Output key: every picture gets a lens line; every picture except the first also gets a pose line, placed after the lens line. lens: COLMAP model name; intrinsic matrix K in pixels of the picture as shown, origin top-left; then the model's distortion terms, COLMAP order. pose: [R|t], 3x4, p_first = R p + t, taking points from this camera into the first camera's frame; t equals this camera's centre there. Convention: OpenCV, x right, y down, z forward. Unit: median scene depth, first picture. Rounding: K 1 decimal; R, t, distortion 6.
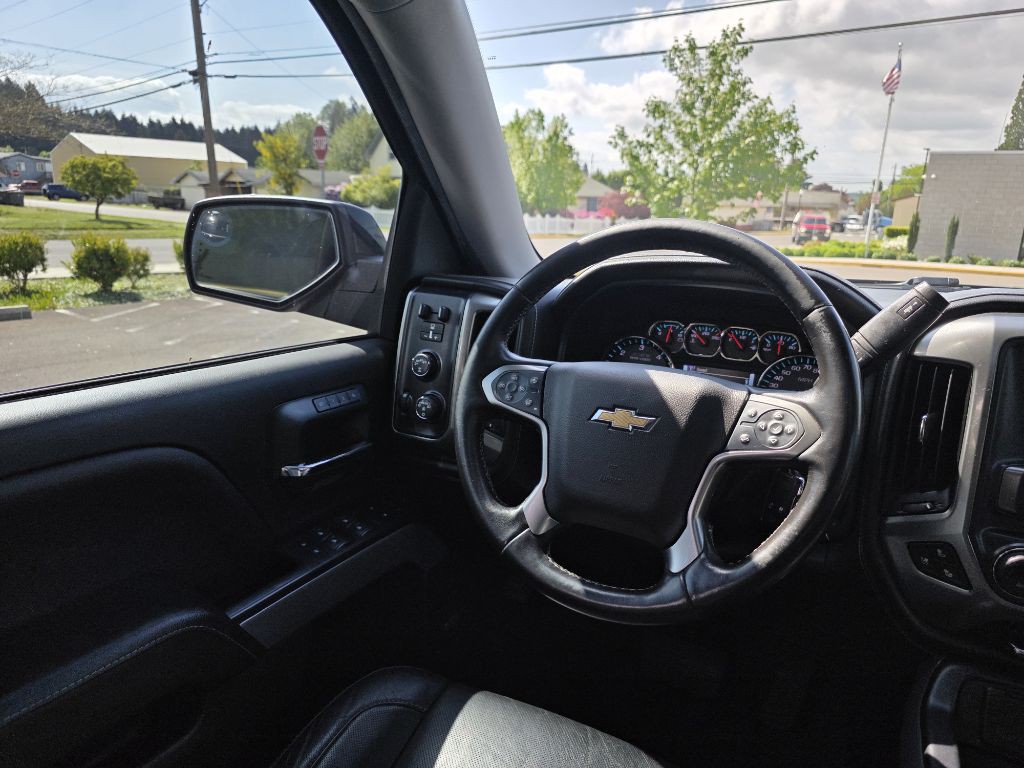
lens RADIAL K [[691.8, 0, 511.4], [0, 691.8, 380.7], [0, 0, 1]] dist [0.051253, -0.044776]
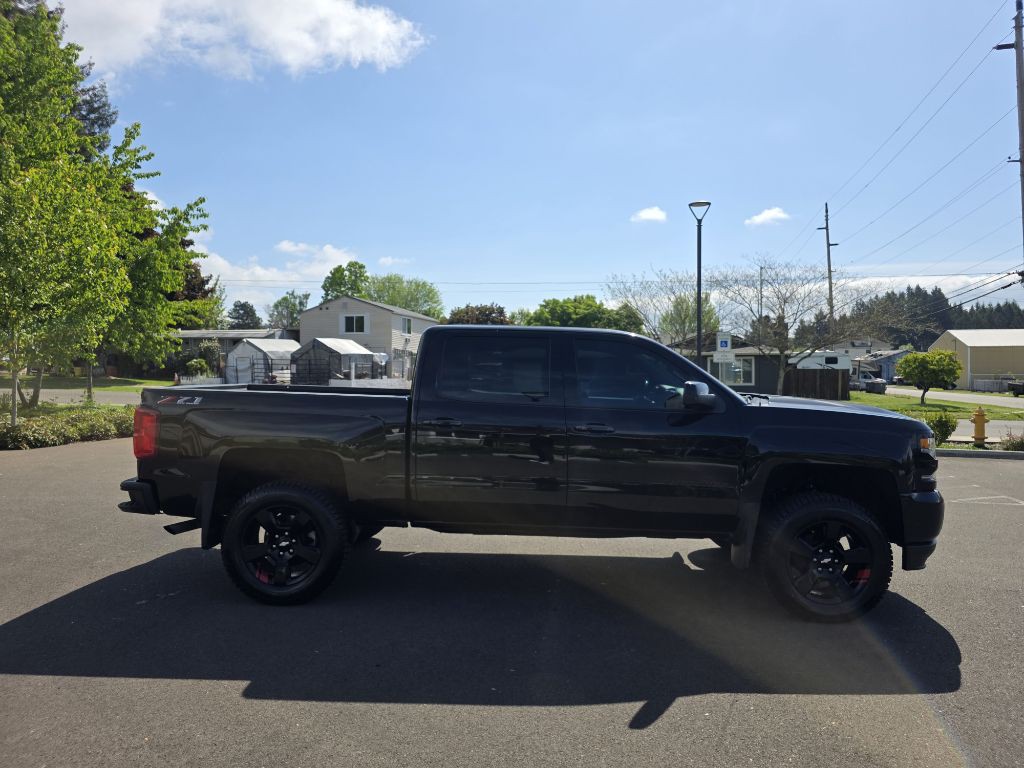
lens RADIAL K [[681.0, 0, 512.0], [0, 681.0, 384.0], [0, 0, 1]] dist [0.050953, -0.043638]
pose [[0.430540, -0.016498, -0.902421, 0.515067], [-0.216280, 0.968817, -0.120897, 0.089339], [0.876275, 0.247226, 0.413547, -0.296408]]
